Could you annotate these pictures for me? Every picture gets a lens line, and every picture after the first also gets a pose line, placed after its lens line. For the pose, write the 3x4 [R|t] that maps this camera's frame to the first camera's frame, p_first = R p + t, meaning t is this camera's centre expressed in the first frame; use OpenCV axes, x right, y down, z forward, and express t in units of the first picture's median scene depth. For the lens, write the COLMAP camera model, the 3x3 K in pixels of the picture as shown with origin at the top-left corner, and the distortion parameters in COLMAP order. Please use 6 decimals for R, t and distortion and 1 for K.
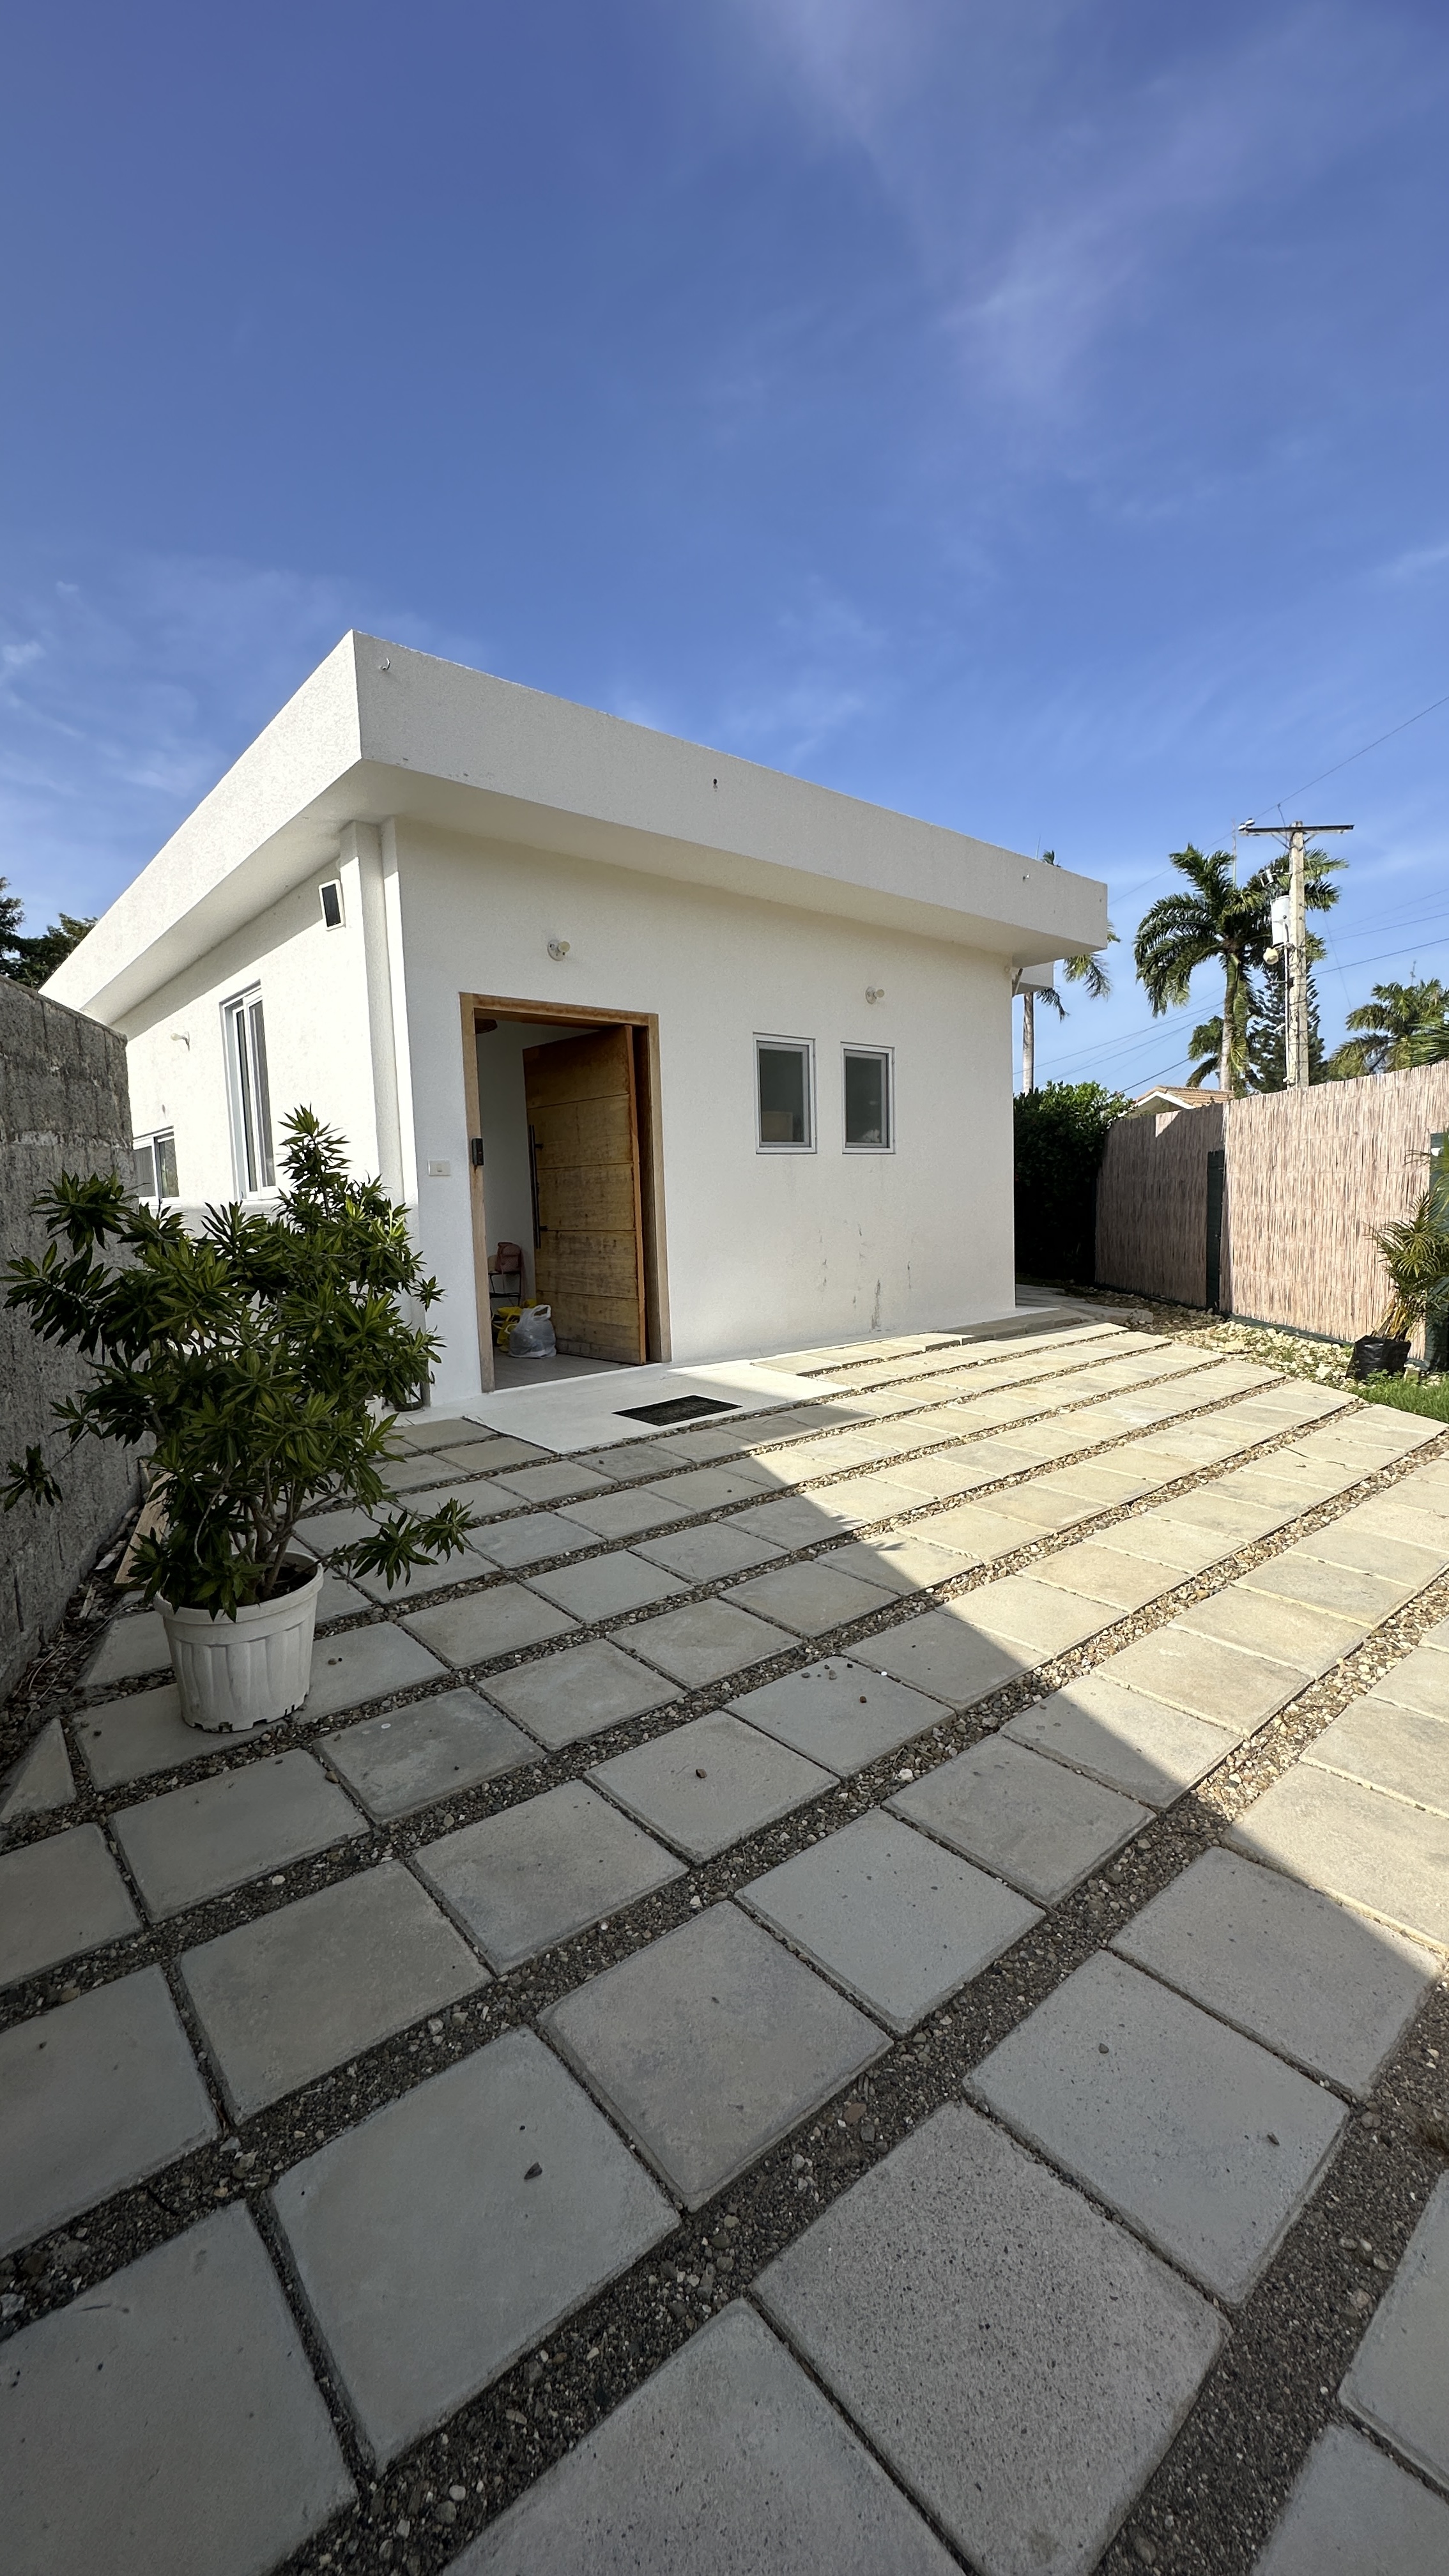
lens RADIAL K [[1026.1, 0, 724.5], [0, 1026.1, 1288.0], [0, 0, 1]] dist [-0.011434, -0.000075]
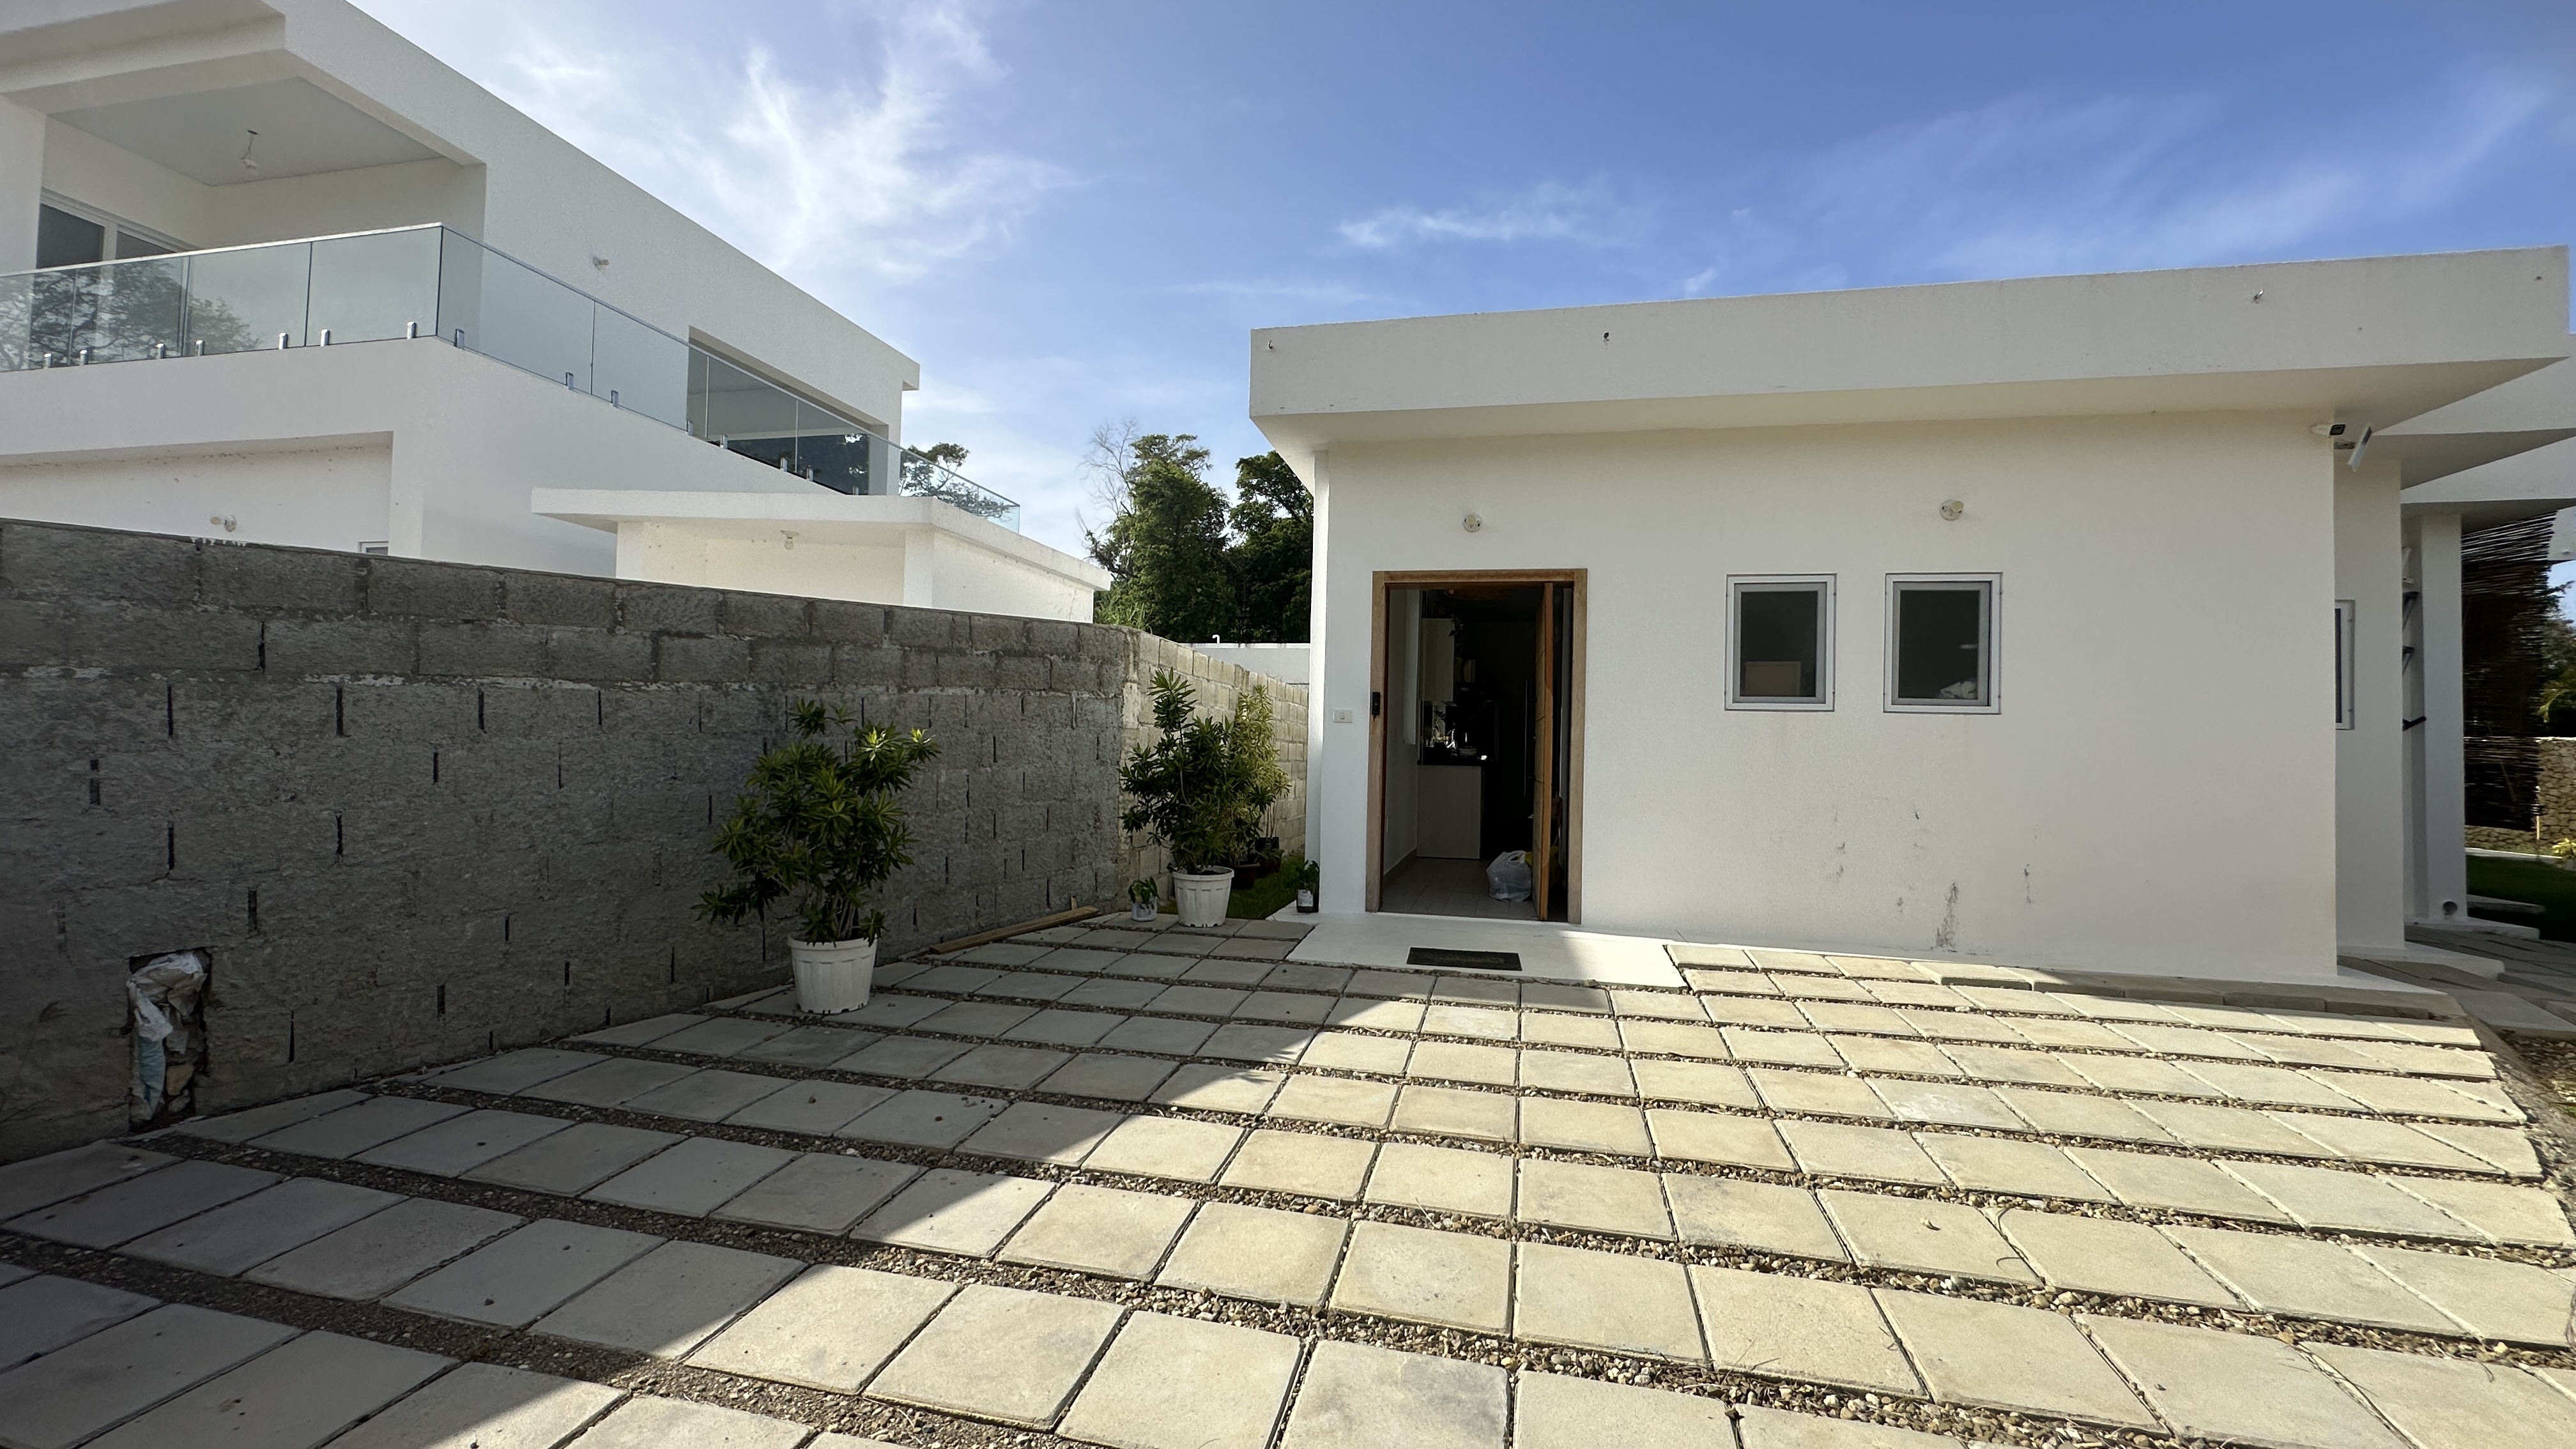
lens RADIAL K [[1026.1, 0, 1300.3], [0, 1026.1, 722.5], [0, 0, 1]] dist [-0.011434, -0.000075]
pose [[0.595856, 0.025698, -0.802680, 0.895913], [-0.118653, 0.991336, -0.056342, -0.048107], [0.794278, 0.128812, 0.593743, 0.329666]]
